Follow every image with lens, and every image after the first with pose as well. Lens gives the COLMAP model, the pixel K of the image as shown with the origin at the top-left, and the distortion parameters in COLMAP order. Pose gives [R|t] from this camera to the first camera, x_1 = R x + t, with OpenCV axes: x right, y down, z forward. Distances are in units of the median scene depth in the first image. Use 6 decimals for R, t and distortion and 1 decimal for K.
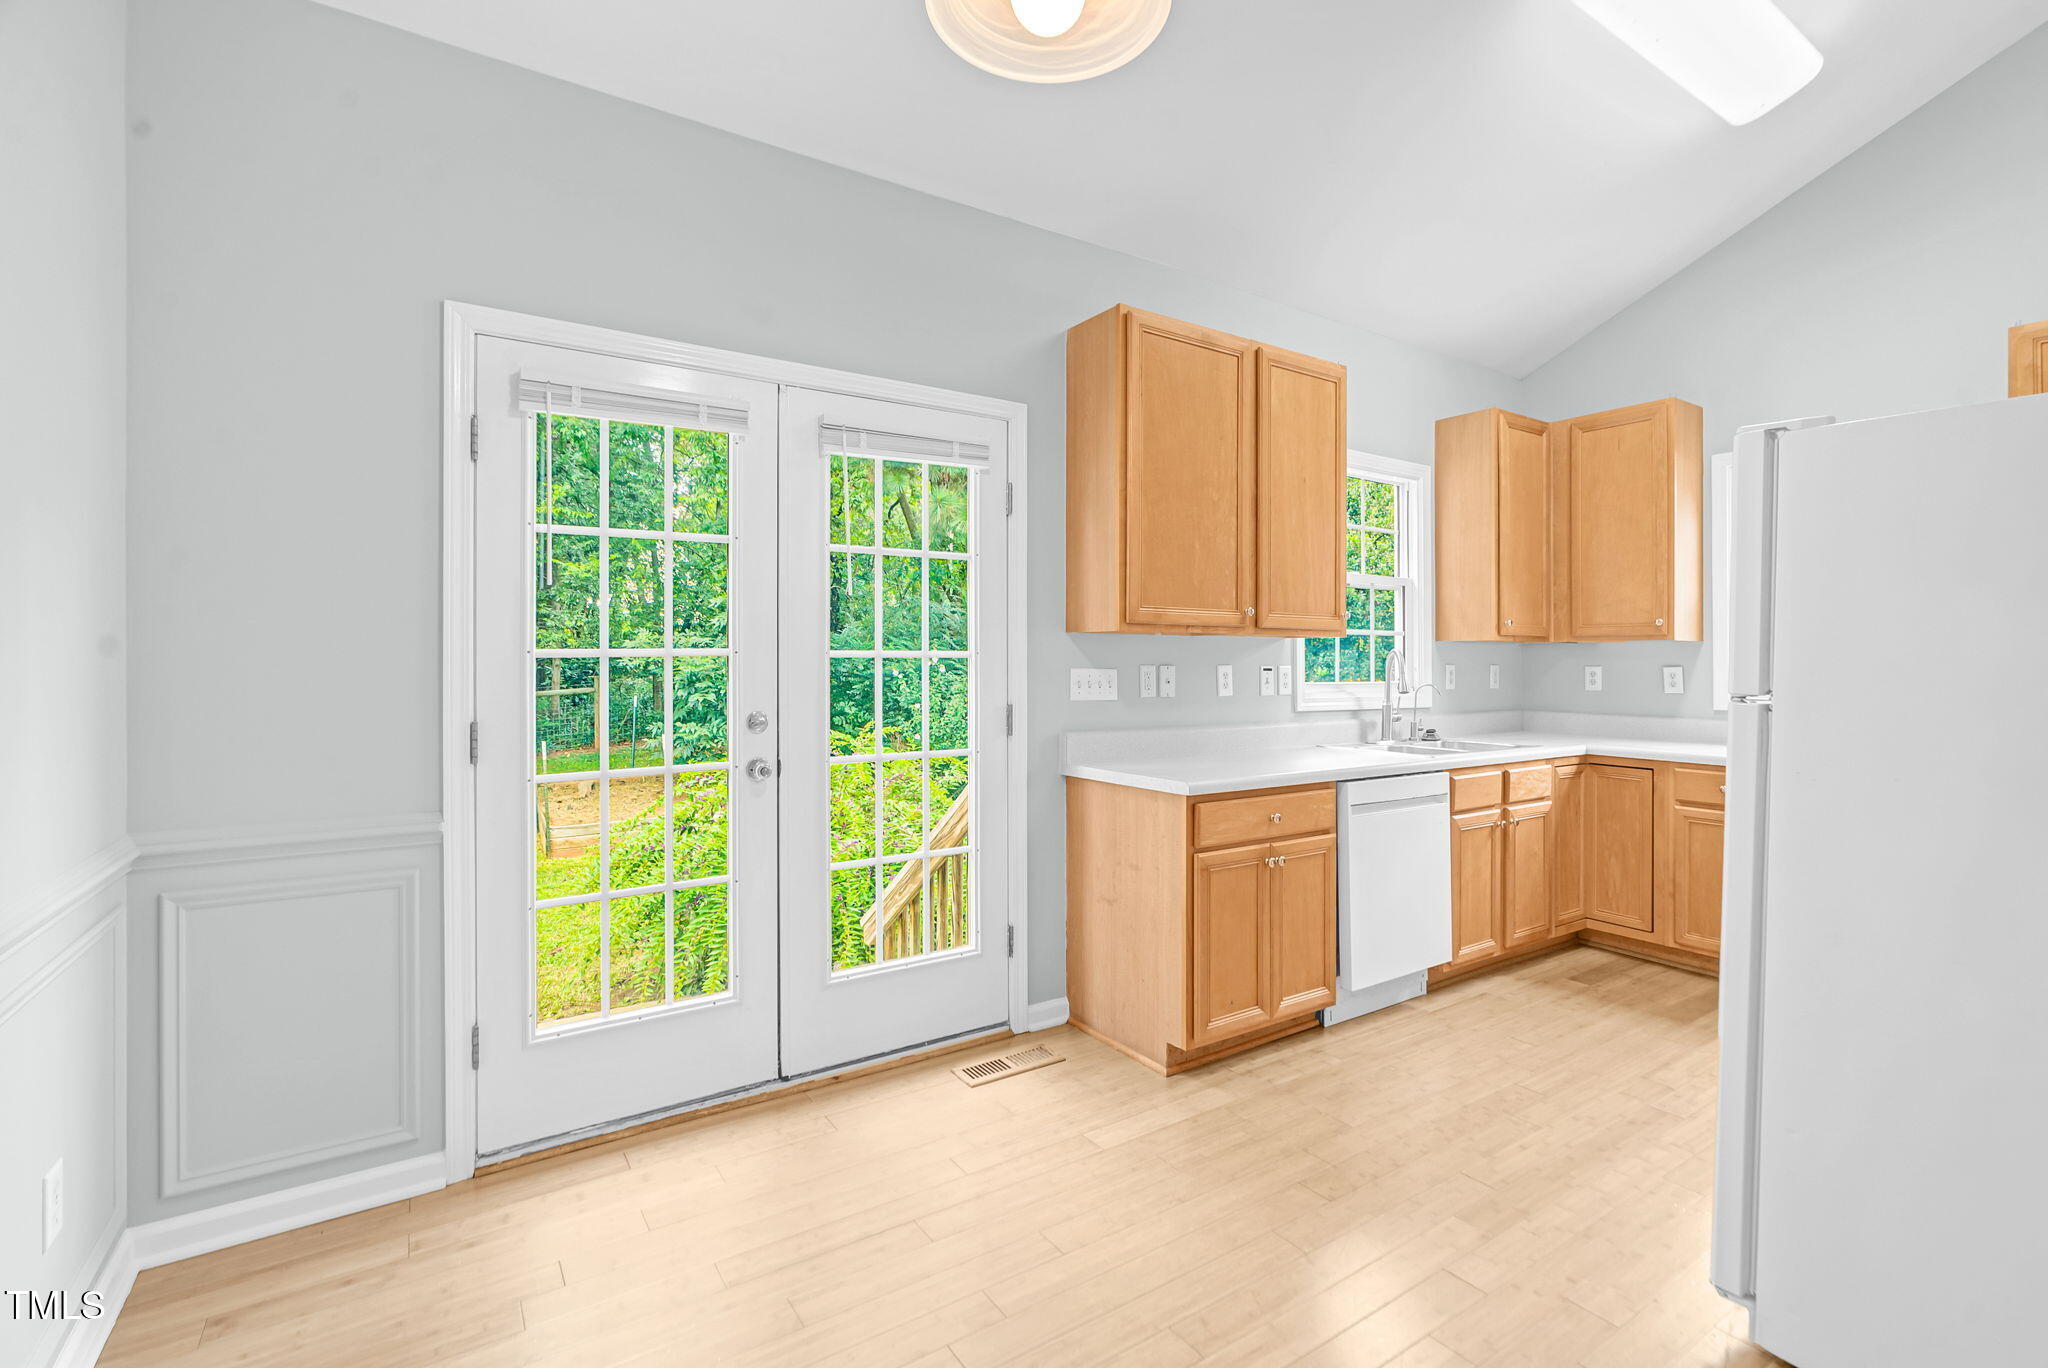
lens RADIAL K [[941.4, 0, 1030.8], [0, 941.4, 671.7], [0, 0, 1]] dist [-0.000567, 0.000762]
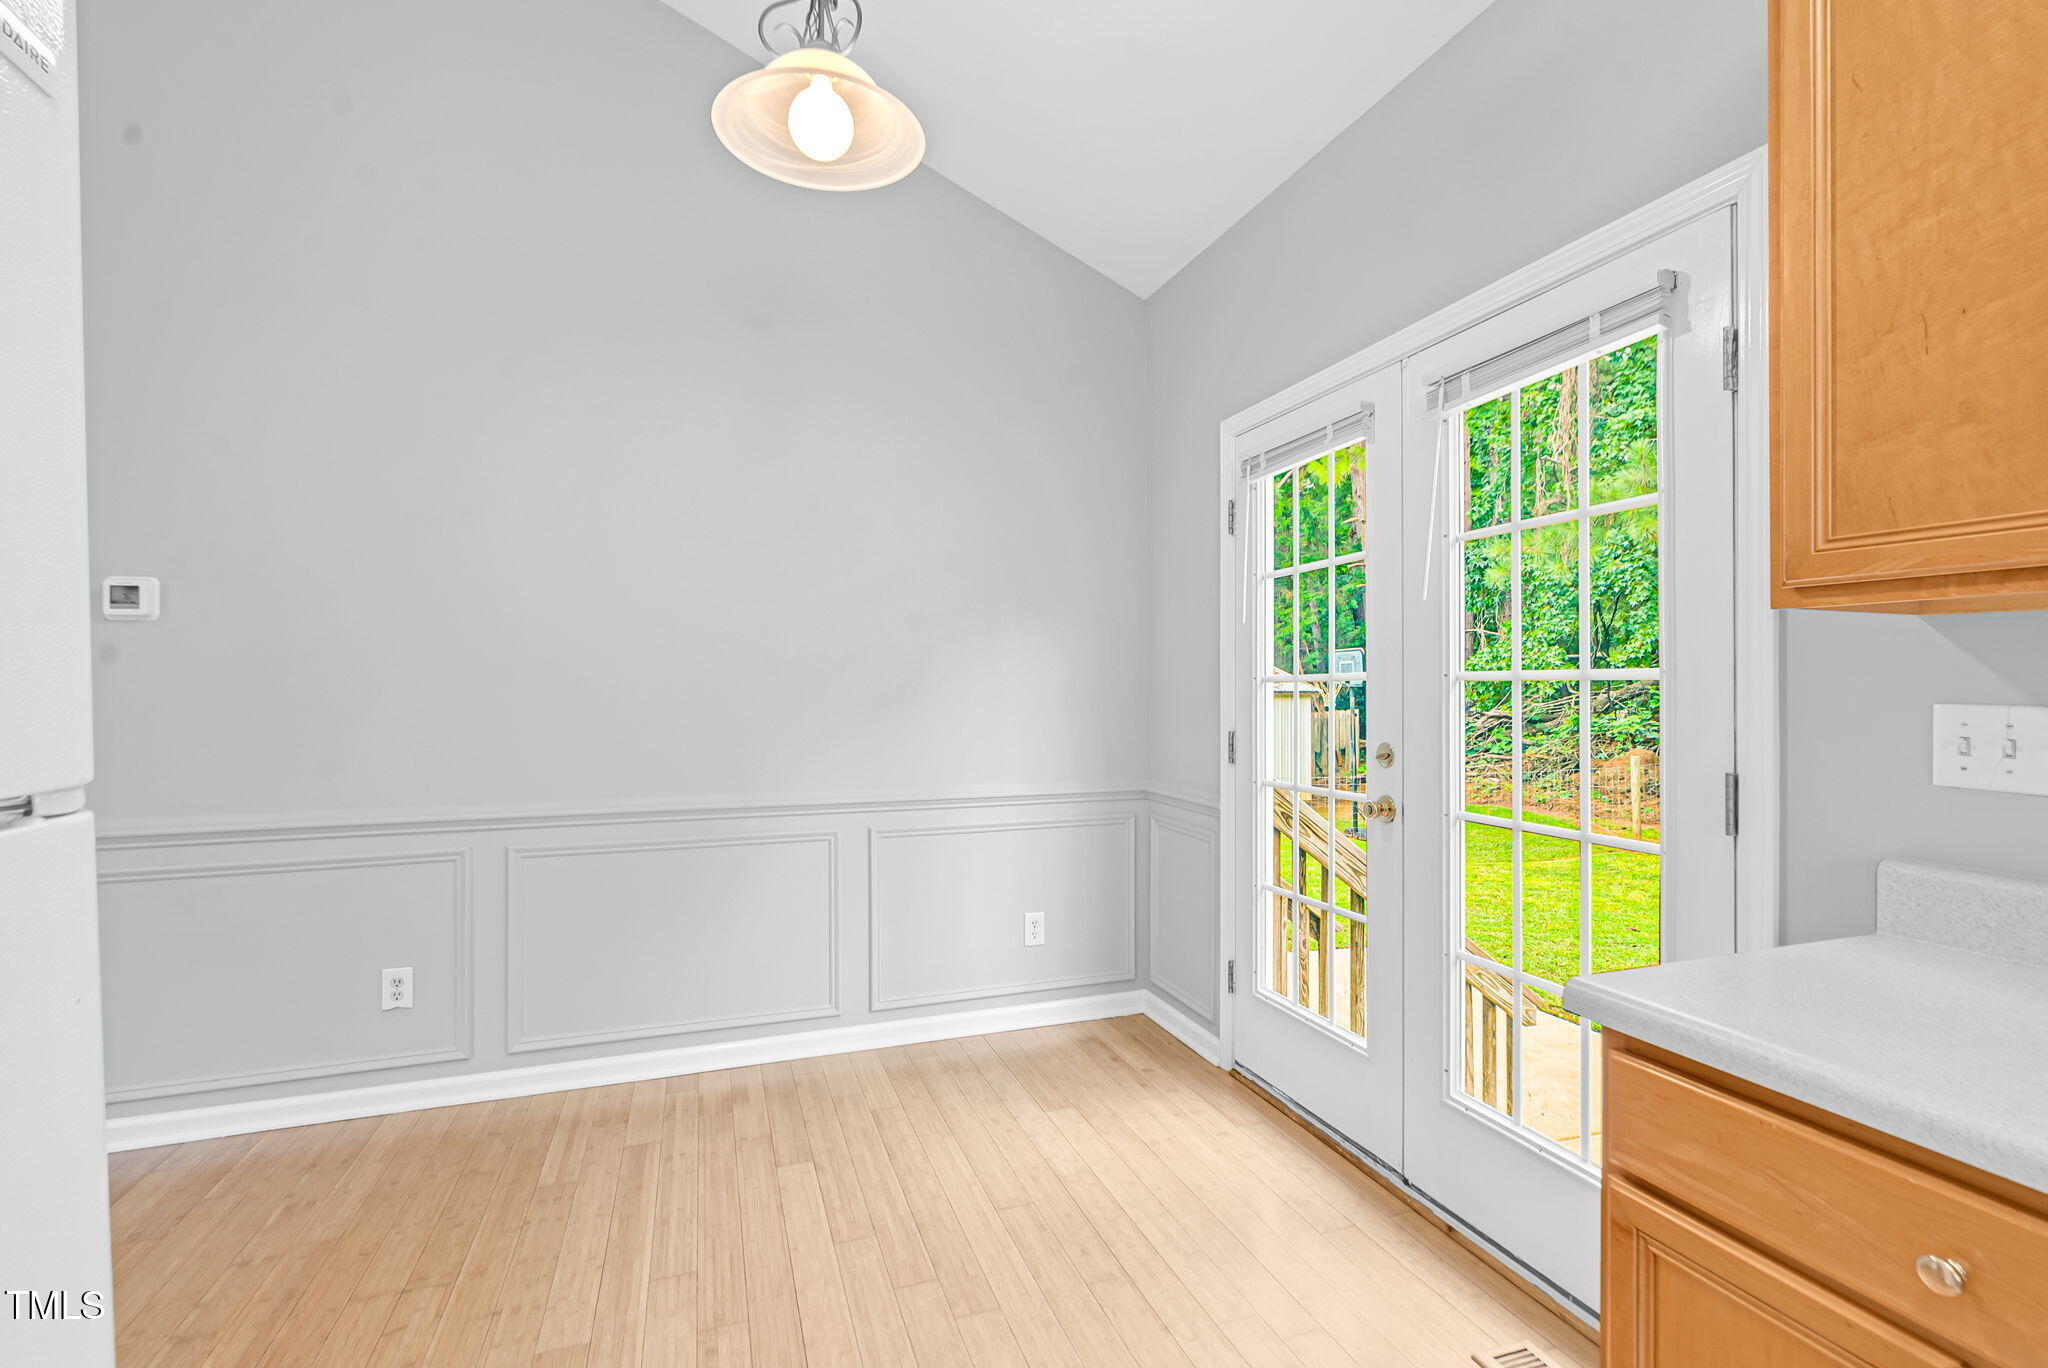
lens RADIAL K [[941.4, 0, 1030.8], [0, 941.4, 671.7], [0, 0, 1]] dist [-0.000567, 0.000762]
pose [[-0.253026, -0.007431, -0.967431, 0.646612], [-0.005622, 0.999965, -0.006211, -0.015307], [0.967443, 0.003868, -0.253059, 0.897190]]
